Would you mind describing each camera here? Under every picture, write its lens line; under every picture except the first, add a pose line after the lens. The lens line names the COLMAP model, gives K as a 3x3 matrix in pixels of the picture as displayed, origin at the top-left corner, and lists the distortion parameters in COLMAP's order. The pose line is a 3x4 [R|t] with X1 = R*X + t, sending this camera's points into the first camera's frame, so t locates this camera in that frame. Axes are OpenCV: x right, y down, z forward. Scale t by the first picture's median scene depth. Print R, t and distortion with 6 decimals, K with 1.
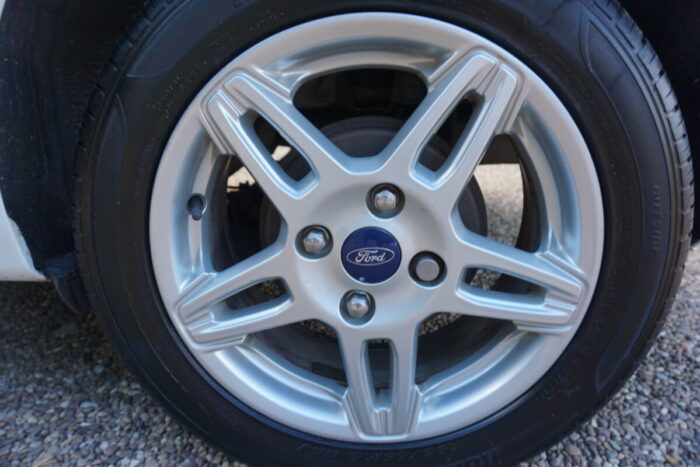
lens RADIAL K [[477.0, 0, 349.8], [0, 477.0, 232.9], [0, 0, 1]] dist [-0.011746, 0.000947]
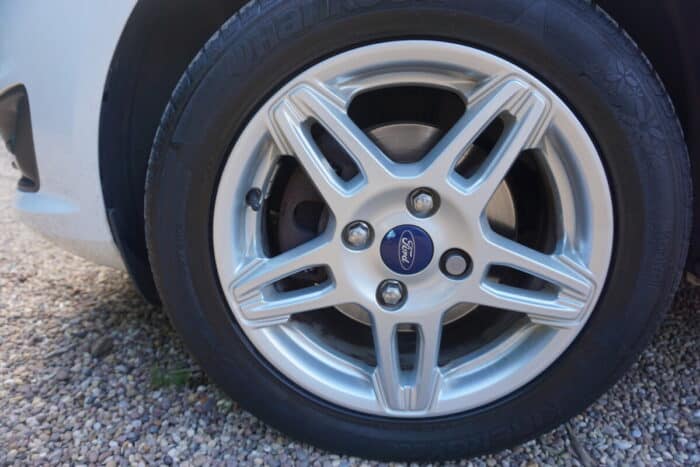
lens RADIAL K [[477.0, 0, 349.8], [0, 477.0, 232.9], [0, 0, 1]] dist [-0.011746, 0.000947]
pose [[0.998739, 0.050152, -0.002167, -0.086571], [-0.050144, 0.998735, 0.003686, 0.008555], [0.002349, -0.003573, 0.999991, -0.130545]]
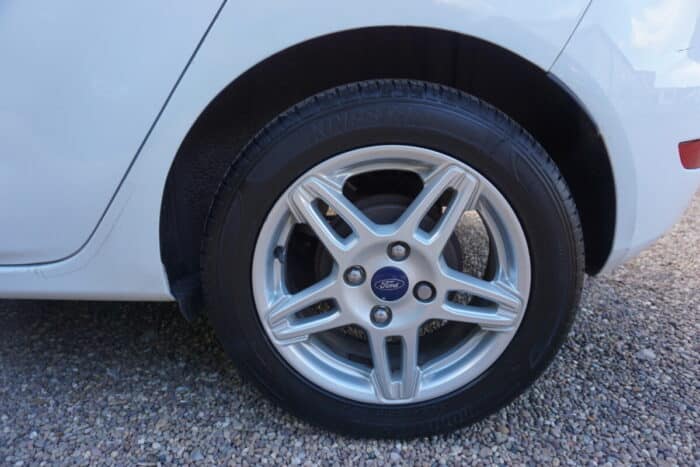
lens RADIAL K [[476.1, 0, 347.7], [0, 476.1, 233.3], [0, 0, 1]] dist [-0.015974, 0.001266]
pose [[0.999968, -0.006971, 0.003992, -0.097429], [0.007056, 0.999741, -0.021657, -0.085876], [-0.003840, 0.021685, 0.999757, -0.583340]]
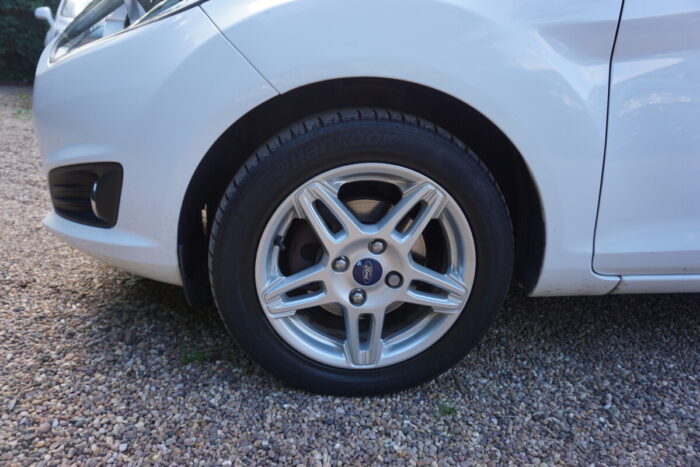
lens RADIAL K [[476.1, 0, 347.7], [0, 476.1, 233.3], [0, 0, 1]] dist [-0.015974, 0.001266]
pose [[0.980165, 0.059314, 0.189097, -0.405307], [-0.061476, 0.998093, 0.005580, -0.116364], [-0.188406, -0.017095, 0.981942, -0.902304]]
